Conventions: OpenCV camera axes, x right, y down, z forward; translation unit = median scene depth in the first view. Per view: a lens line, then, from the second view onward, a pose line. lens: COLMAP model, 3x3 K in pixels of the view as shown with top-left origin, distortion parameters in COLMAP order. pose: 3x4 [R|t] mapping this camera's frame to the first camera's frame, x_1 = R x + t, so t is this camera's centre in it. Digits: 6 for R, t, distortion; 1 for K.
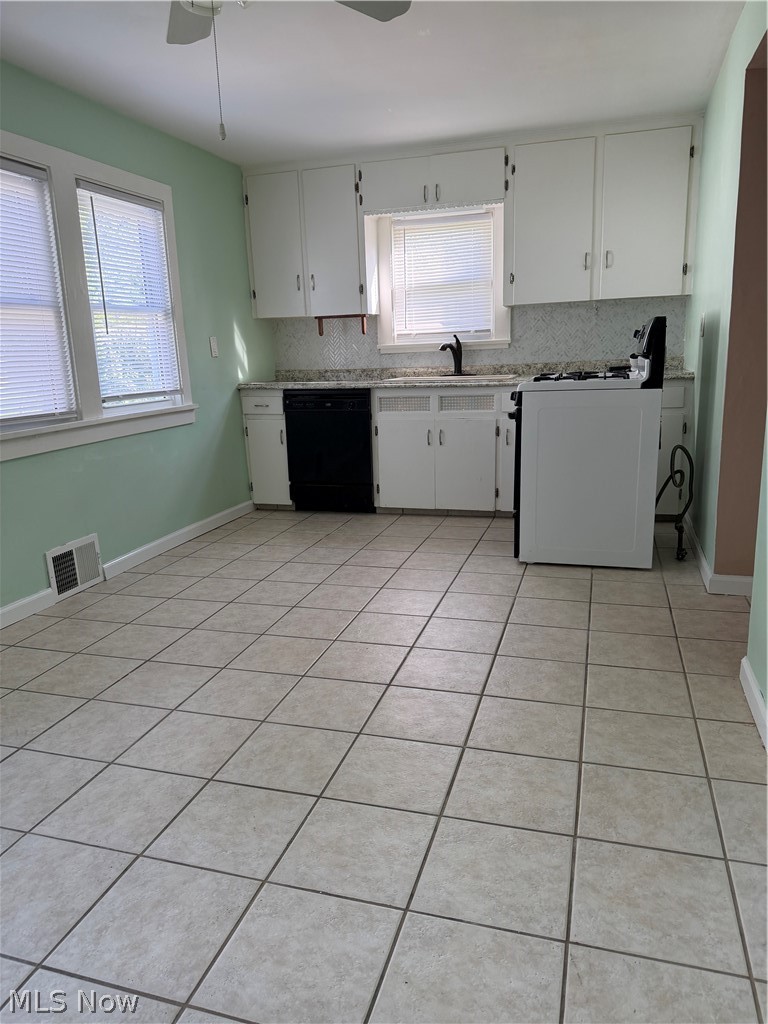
lens RADIAL K [[715.6, 0, 376.6], [0, 715.6, 515.8], [0, 0, 1]] dist [0.069160, -0.107496]
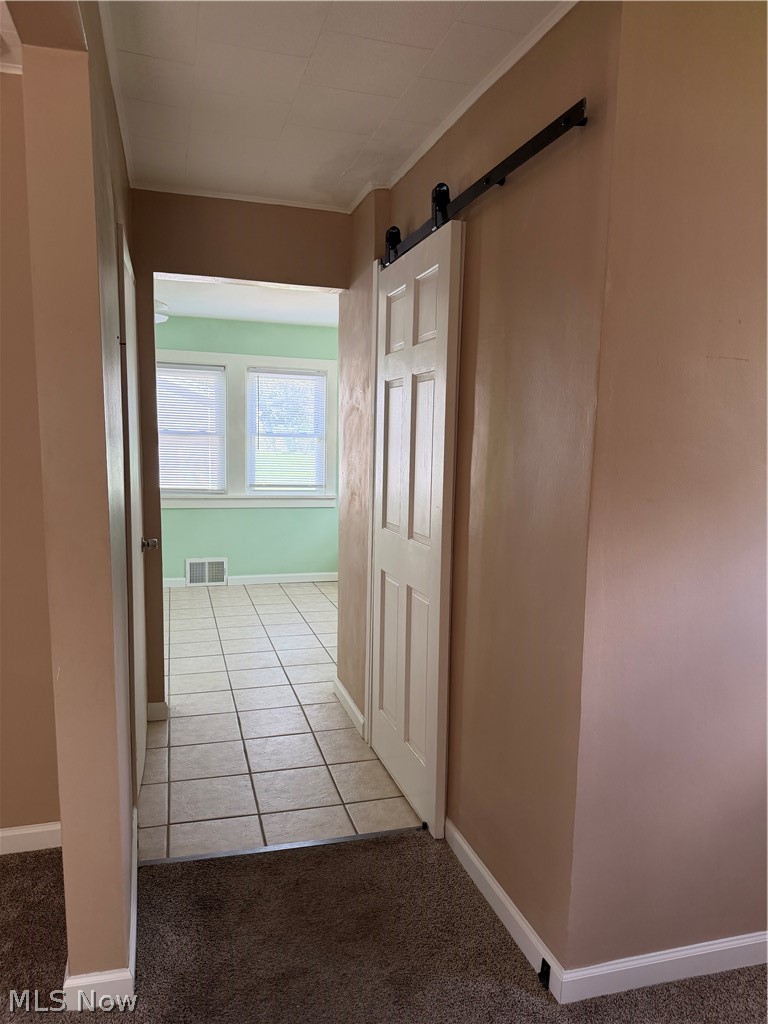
lens RADIAL K [[715.6, 0, 383.7], [0, 715.6, 517.1], [0, 0, 1]] dist [0.069160, -0.107496]
pose [[0.560808, 0.149417, -0.814352, 1.080632], [-0.233681, 0.972157, 0.017445, -0.167643], [0.794284, 0.180515, 0.580109, 0.225931]]
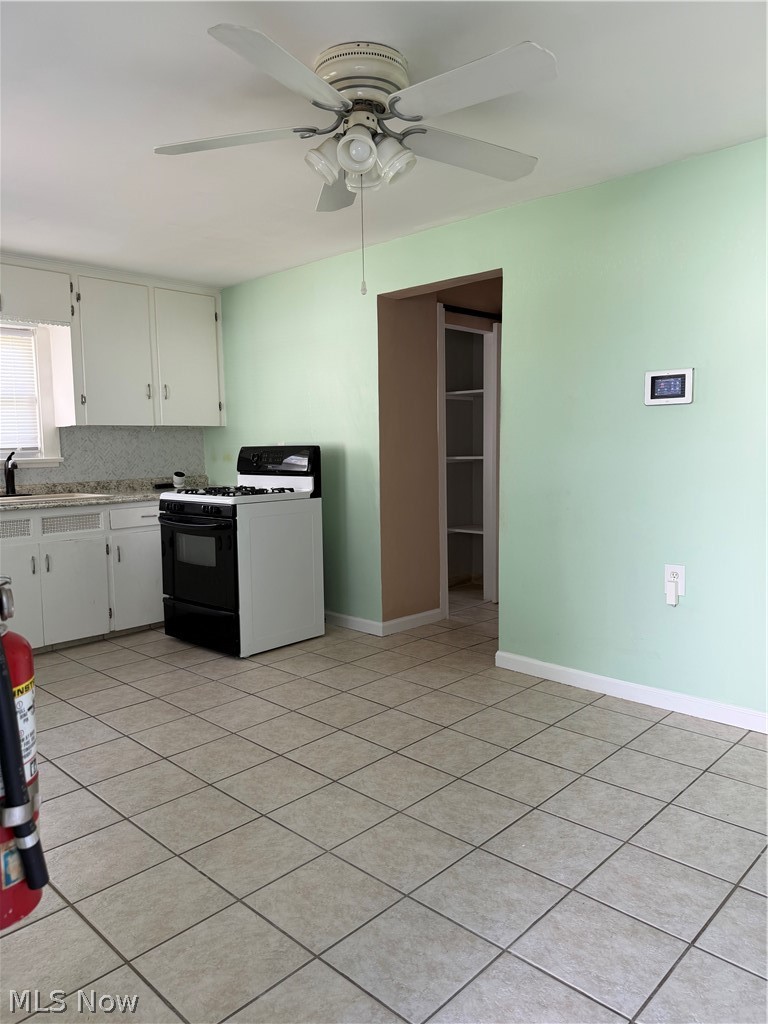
lens RADIAL K [[715.6, 0, 375.4], [0, 715.6, 509.9], [0, 0, 1]] dist [0.069160, -0.107496]
pose [[0.448257, -0.052420, 0.892366, -0.574842], [0.201748, 0.978455, -0.043865, -0.056958], [-0.870841, 0.199696, 0.449175, 0.243689]]
